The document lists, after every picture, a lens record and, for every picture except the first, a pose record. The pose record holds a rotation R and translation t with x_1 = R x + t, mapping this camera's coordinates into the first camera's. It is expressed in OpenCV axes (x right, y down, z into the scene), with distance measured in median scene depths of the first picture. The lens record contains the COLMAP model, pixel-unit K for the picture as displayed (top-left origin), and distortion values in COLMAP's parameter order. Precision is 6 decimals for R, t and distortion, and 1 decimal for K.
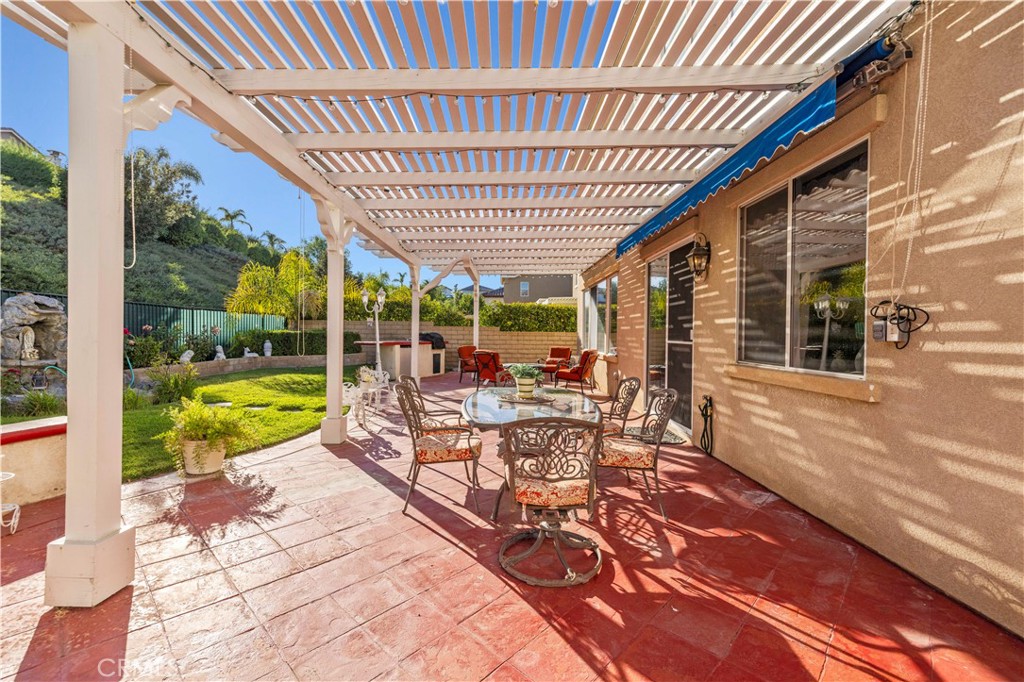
lens RADIAL K [[435.8, 0, 508.2], [0, 435.8, 343.9], [0, 0, 1]] dist [0.004136, -0.001382]
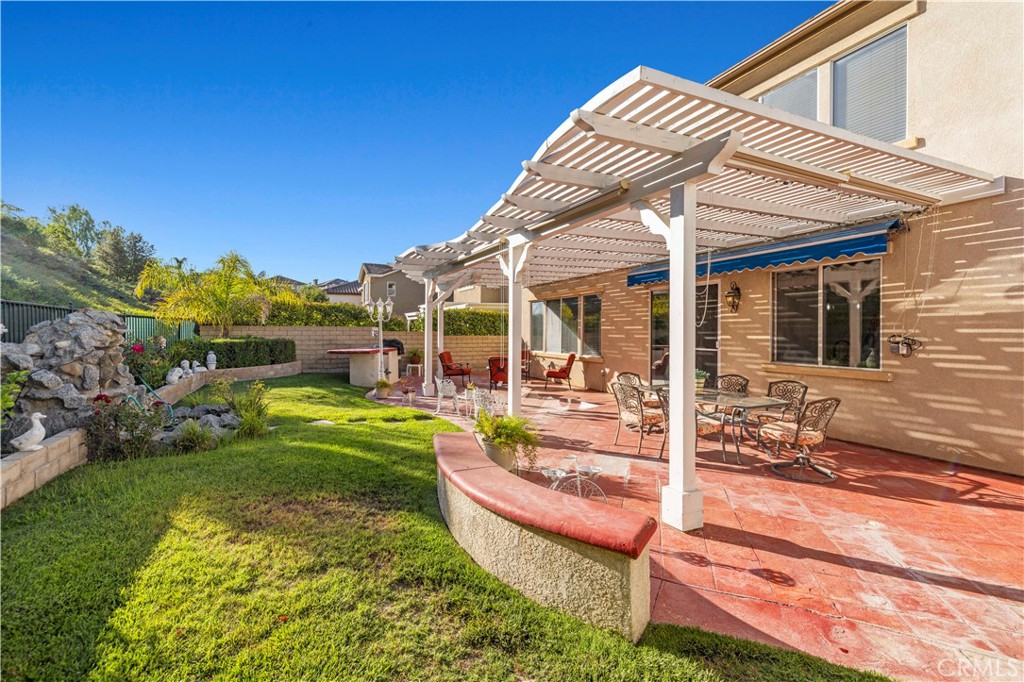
lens RADIAL K [[435.8, 0, 507.8], [0, 435.8, 334.7], [0, 0, 1]] dist [0.004136, -0.001382]
pose [[0.900844, -0.012936, 0.433949, -1.729380], [0.017684, 0.999820, -0.006907, -0.108942], [-0.433782, 0.013896, 0.900911, -0.136970]]
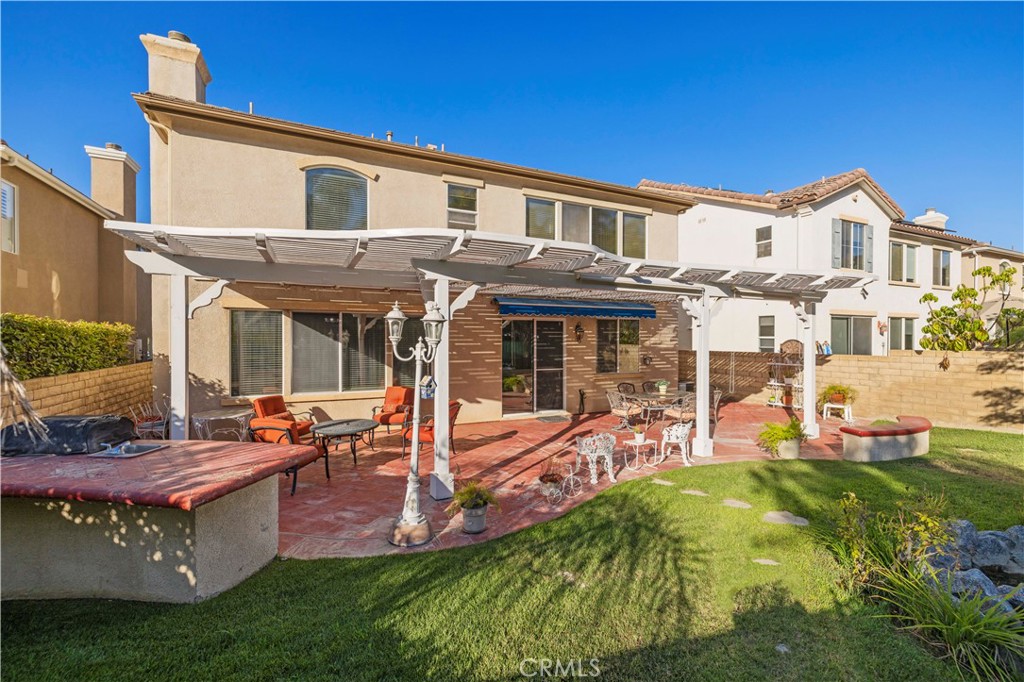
lens RADIAL K [[435.8, 0, 507.0], [0, 435.8, 340.9], [0, 0, 1]] dist [0.004136, -0.001382]
pose [[-0.415832, -0.012627, 0.909354, -2.726284], [0.016722, 0.999628, 0.021527, -0.352772], [-0.909288, 0.024158, -0.415466, 4.070154]]
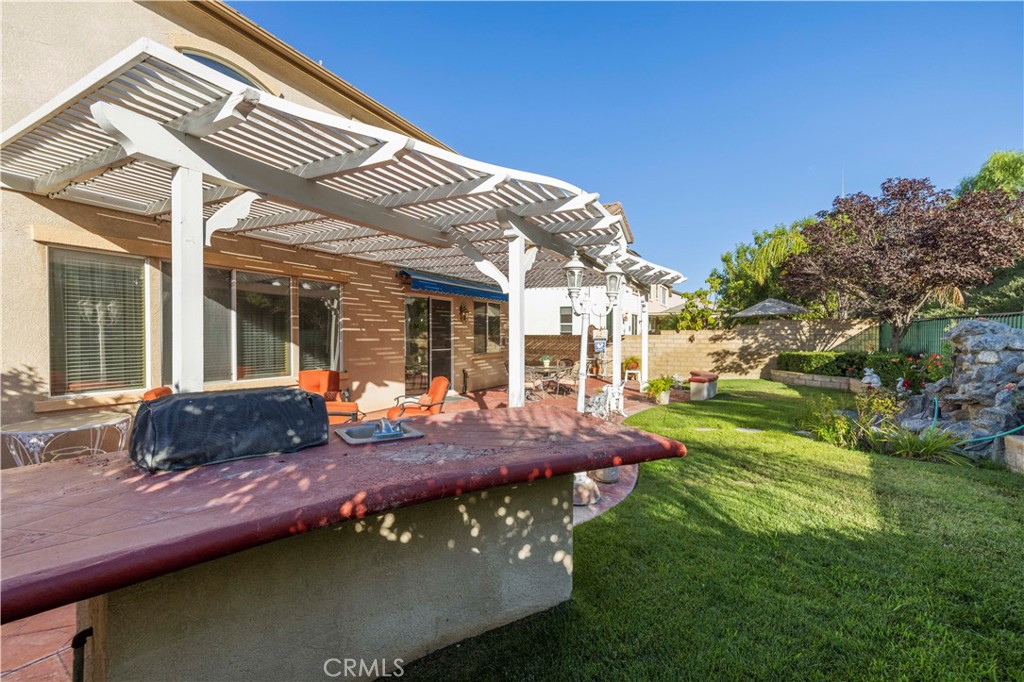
lens RADIAL K [[435.8, 0, 508.5], [0, 435.8, 336.6], [0, 0, 1]] dist [0.004136, -0.001382]
pose [[-0.876238, -0.010699, 0.481760, -1.654180], [0.002508, 0.999639, 0.026761, -0.213453], [-0.481873, 0.024657, -0.875894, 5.214524]]
